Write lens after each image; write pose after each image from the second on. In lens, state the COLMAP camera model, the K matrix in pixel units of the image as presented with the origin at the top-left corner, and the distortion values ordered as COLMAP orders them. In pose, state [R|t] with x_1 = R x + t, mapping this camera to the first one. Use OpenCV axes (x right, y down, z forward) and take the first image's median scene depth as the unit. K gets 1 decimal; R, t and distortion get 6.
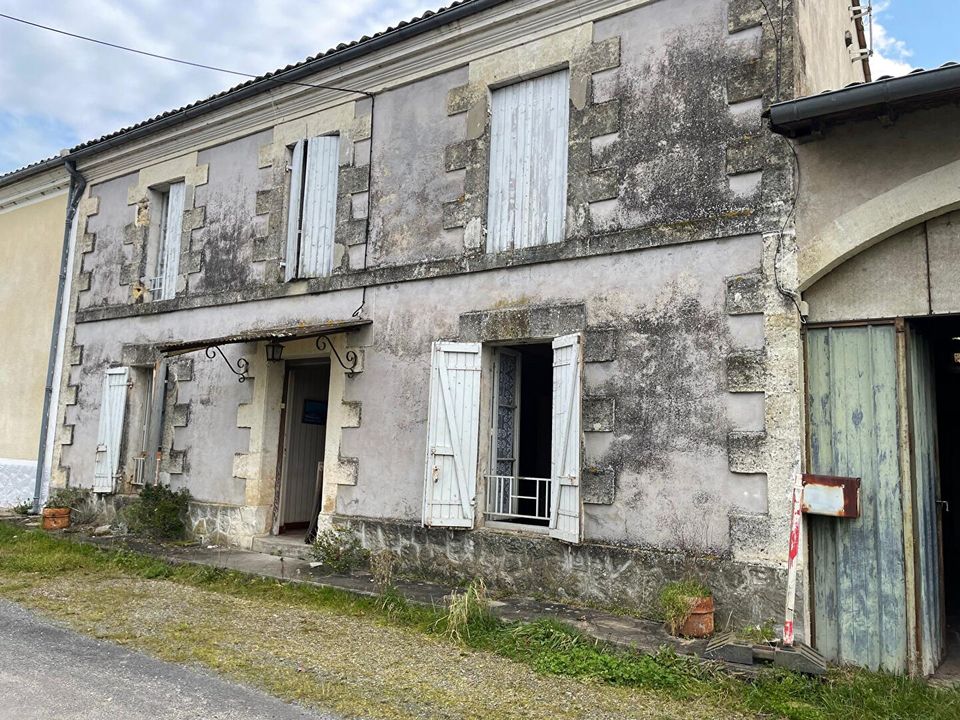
lens RADIAL K [[605.4, 0, 480.0], [0, 605.4, 360.0], [0, 0, 1]] dist [0.029206, -0.002613]
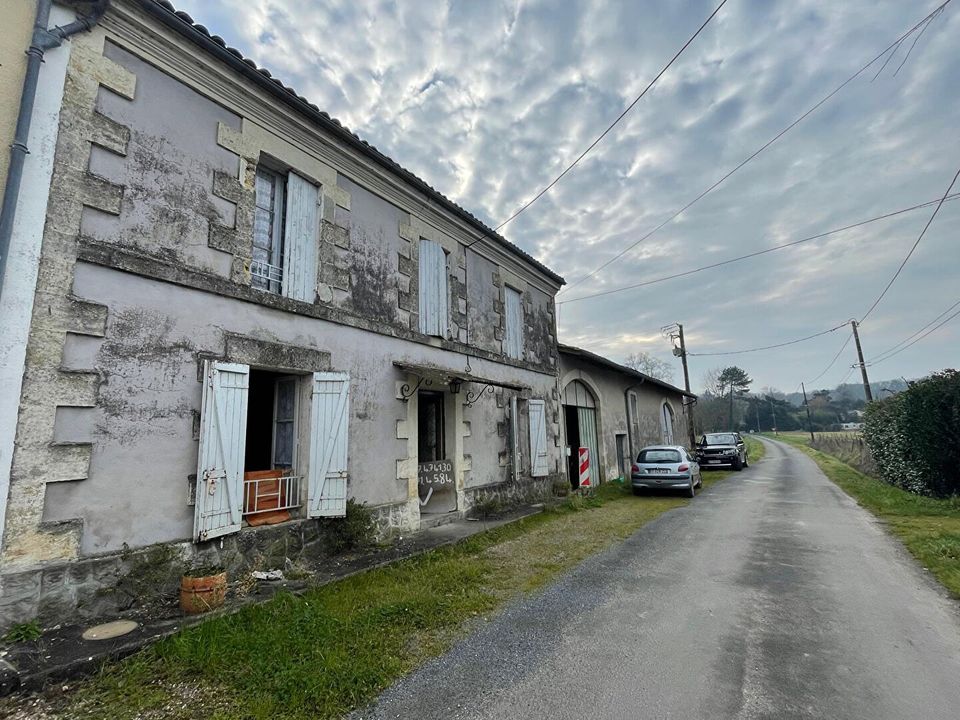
lens RADIAL K [[451.7, 0, 480.0], [0, 451.7, 360.0], [0, 0, 1]] dist [0.002200, 0.000102]
pose [[0.070262, 0.154334, 0.985517, -1.283397], [-0.090959, 0.984834, -0.147742, 0.071800], [-0.993373, -0.079261, 0.083234, 0.747980]]
